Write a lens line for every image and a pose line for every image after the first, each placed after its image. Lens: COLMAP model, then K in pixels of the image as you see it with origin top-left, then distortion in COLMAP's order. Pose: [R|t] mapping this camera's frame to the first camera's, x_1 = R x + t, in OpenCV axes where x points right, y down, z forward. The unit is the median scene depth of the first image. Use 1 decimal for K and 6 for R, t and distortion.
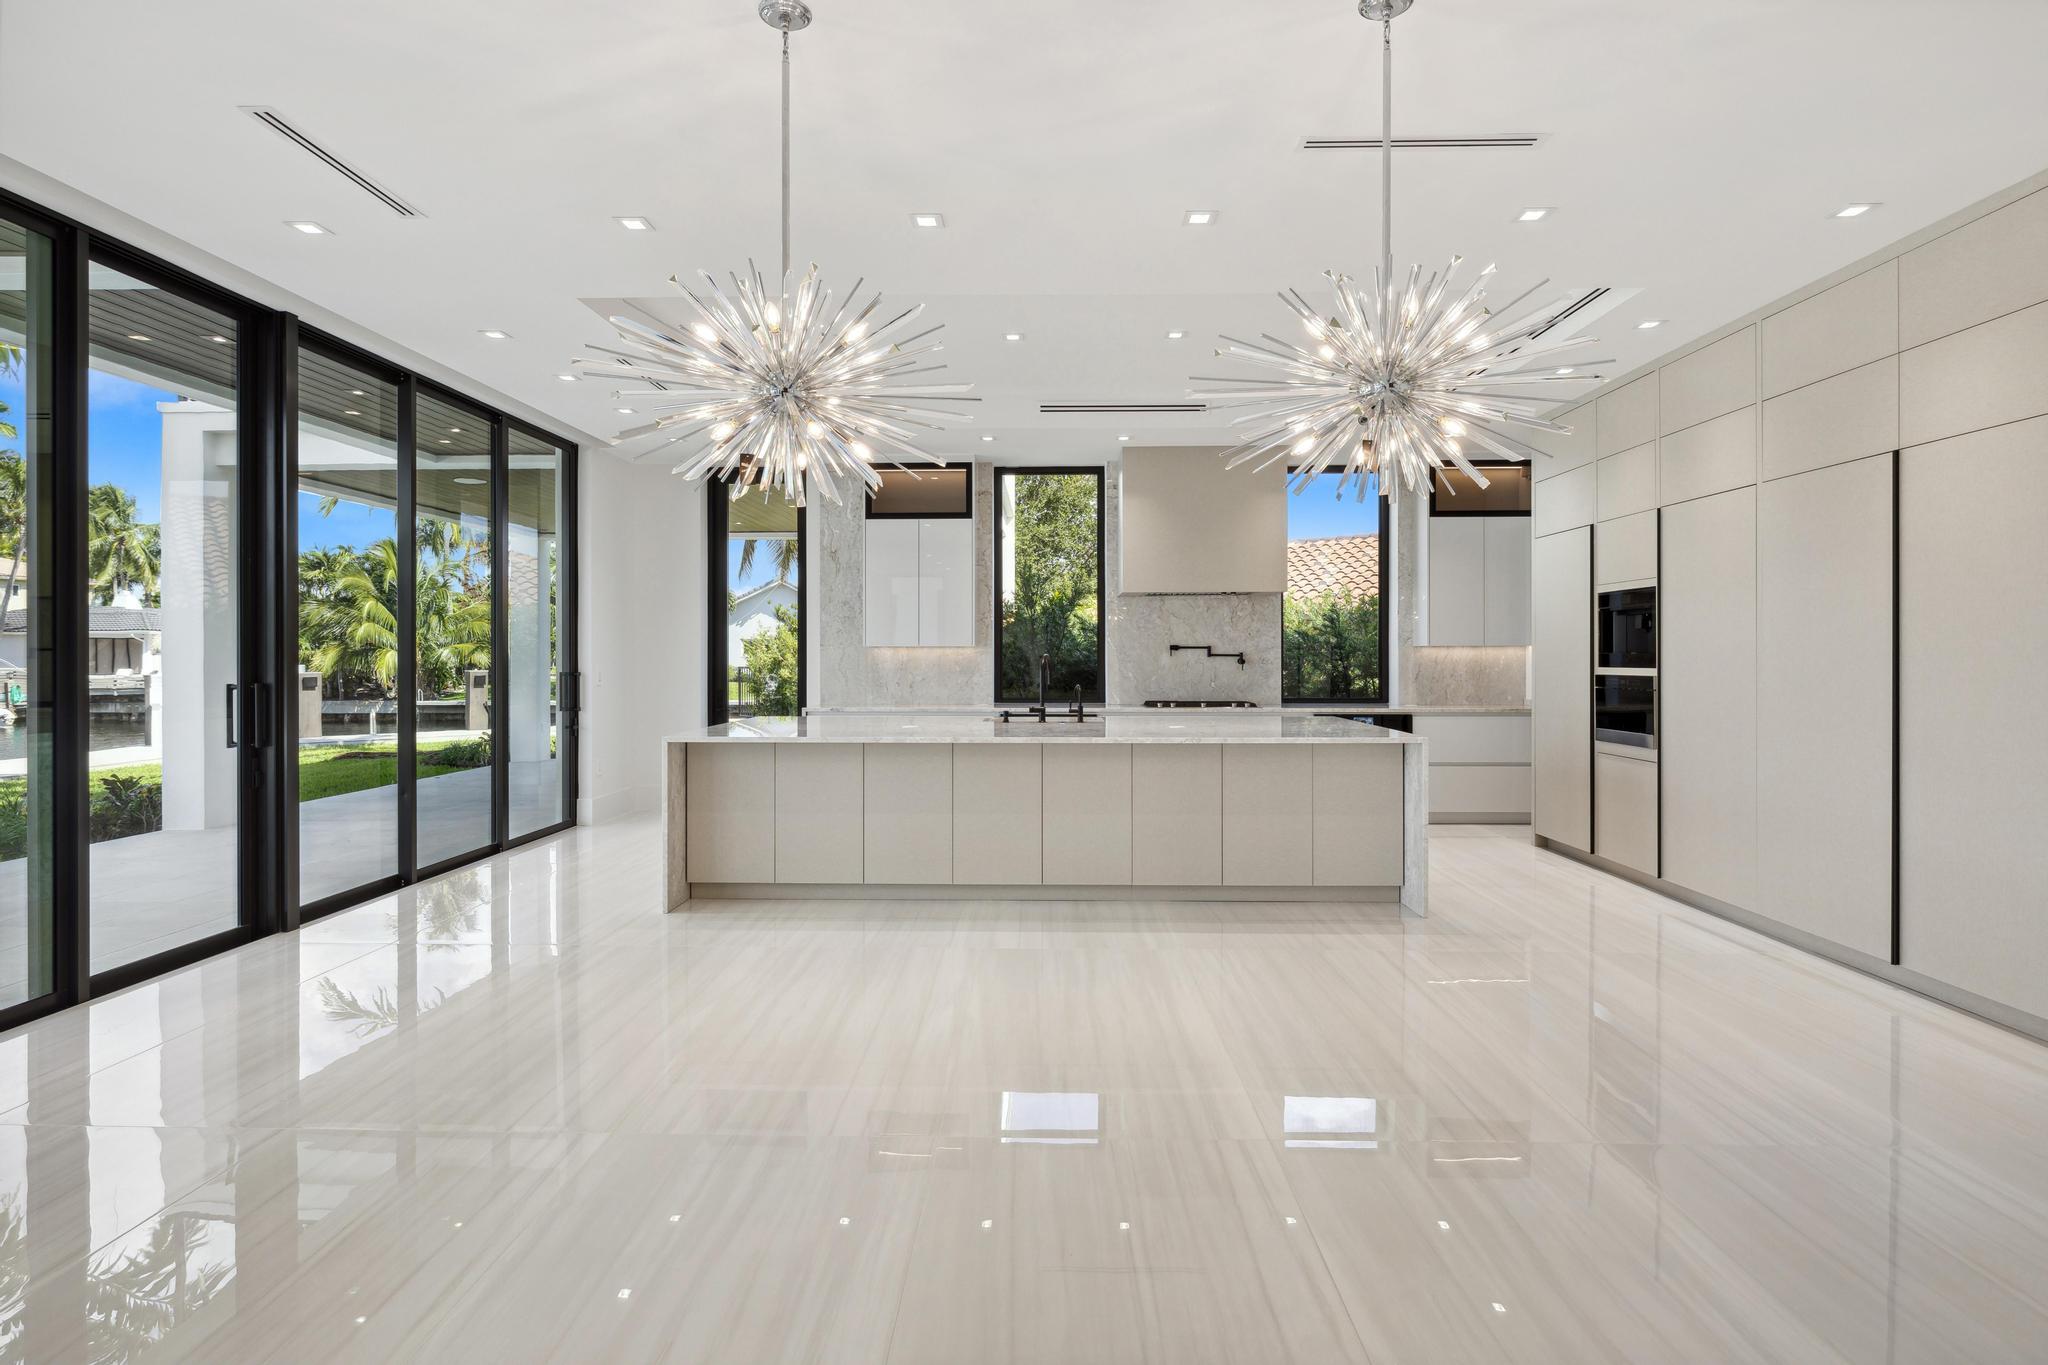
lens RADIAL K [[1028.8, 0, 1026.3], [0, 1028.8, 660.4], [0, 0, 1]] dist [-0.001339, -0.000261]
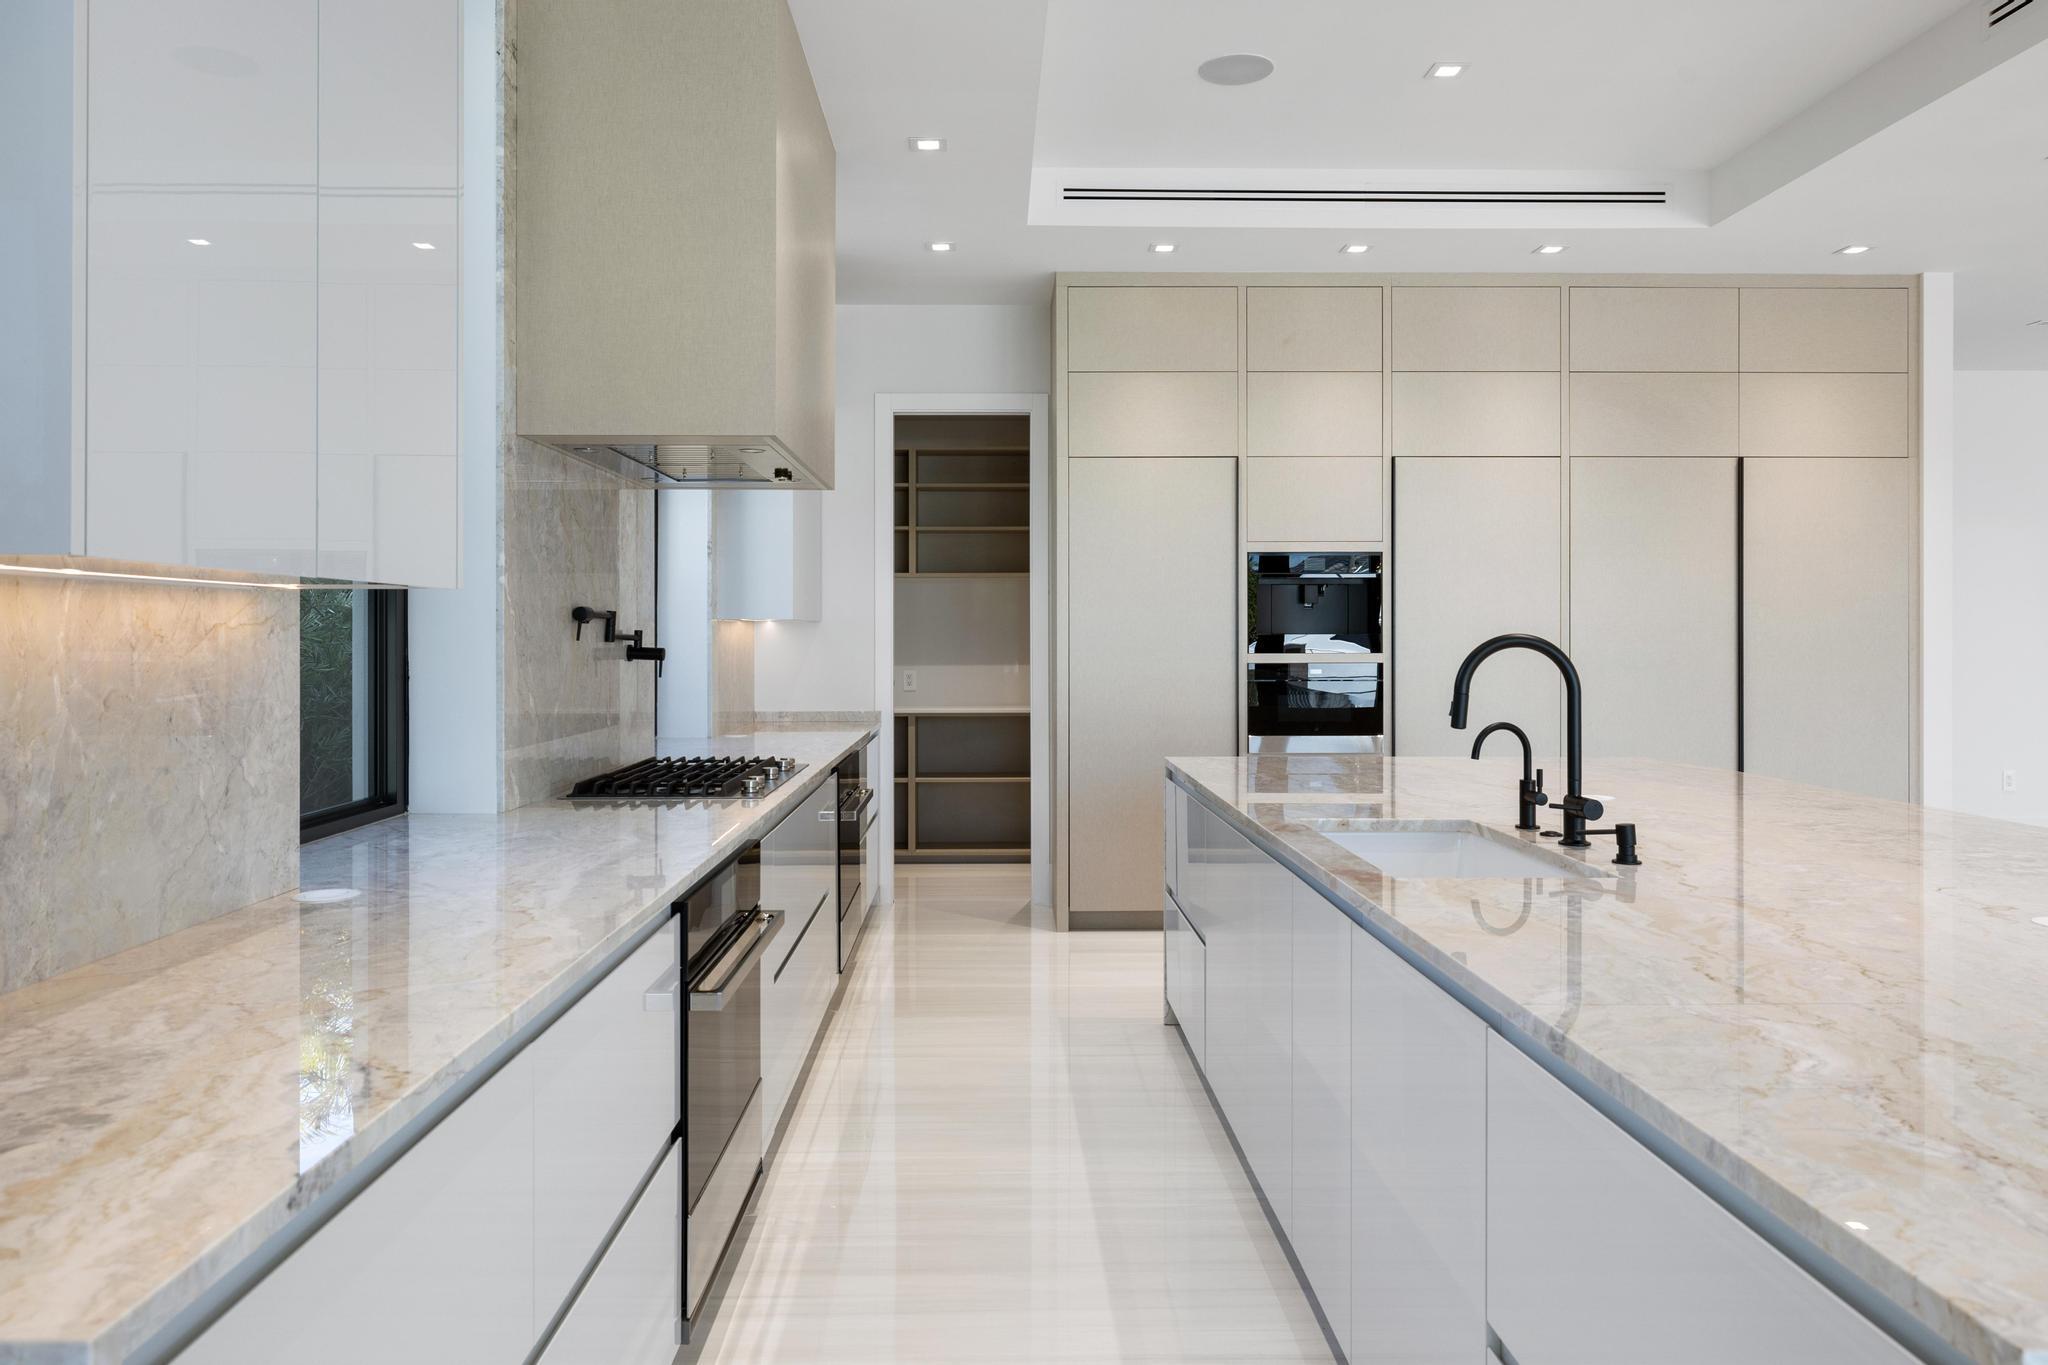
lens RADIAL K [[1359.2, 0, 1005.1], [0, 1359.2, 637.8], [0, 0, 1]] dist [-0.001574, 0.000390]
pose [[-0.037186, 0.000871, 0.999308, -0.307571], [0.007180, 0.999974, -0.000604, -0.003779], [-0.999283, 0.007152, -0.037191, 0.909322]]
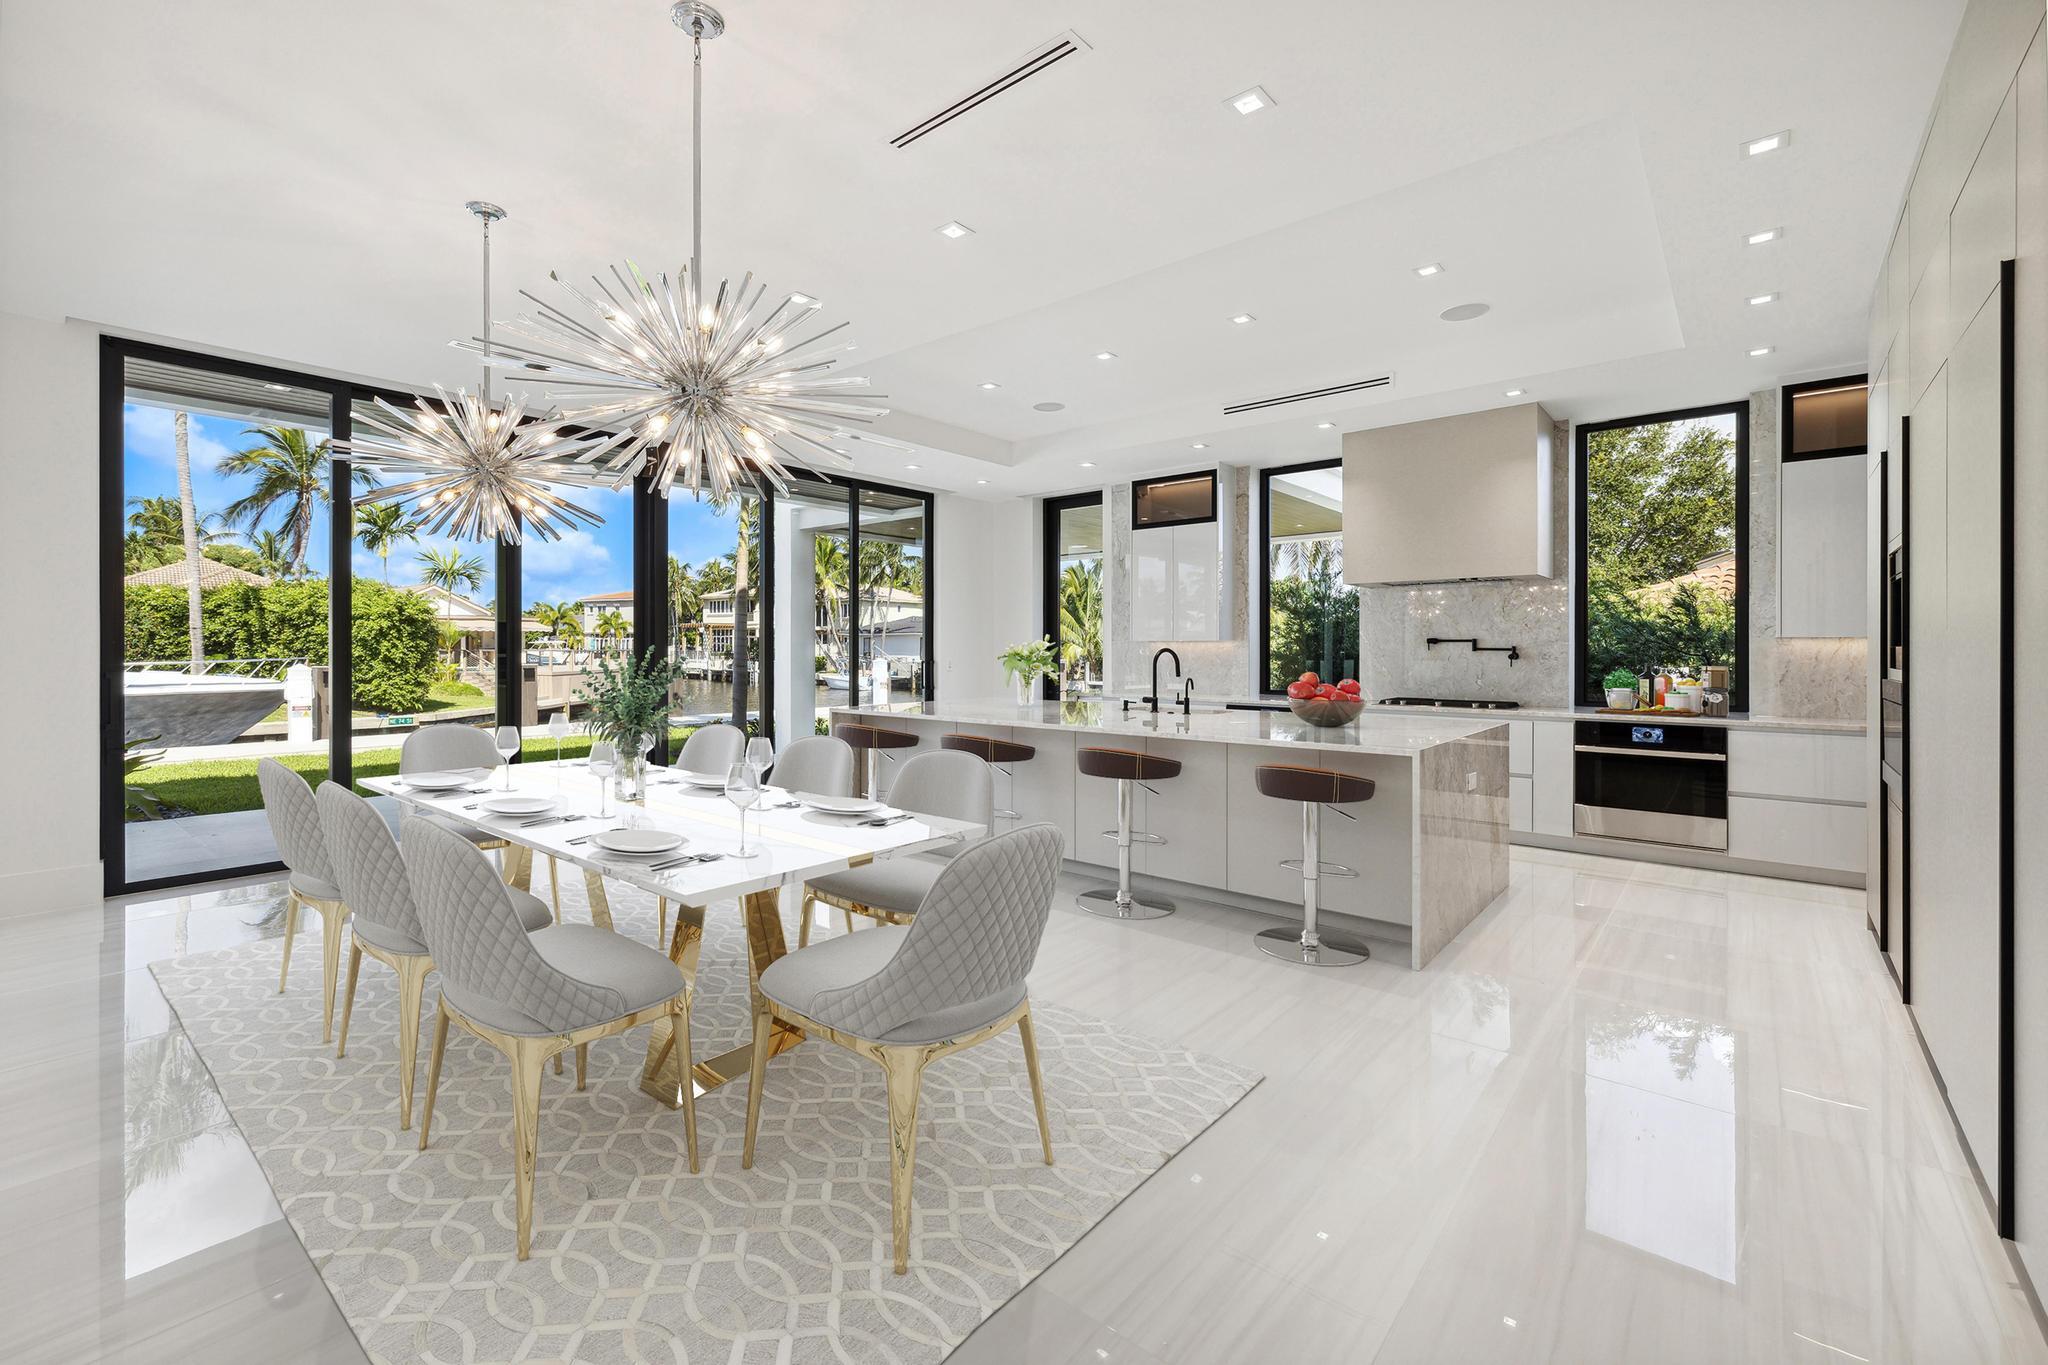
lens RADIAL K [[884.4, 0, 1023.1], [0, 884.4, 667.8], [0, 0, 1]] dist [0.025449, 0.000595]
pose [[0.784191, 0.014383, -0.620353, 0.363244], [-0.004121, 0.999830, 0.017972, -0.001166], [0.620506, -0.011537, 0.784117, 0.148133]]
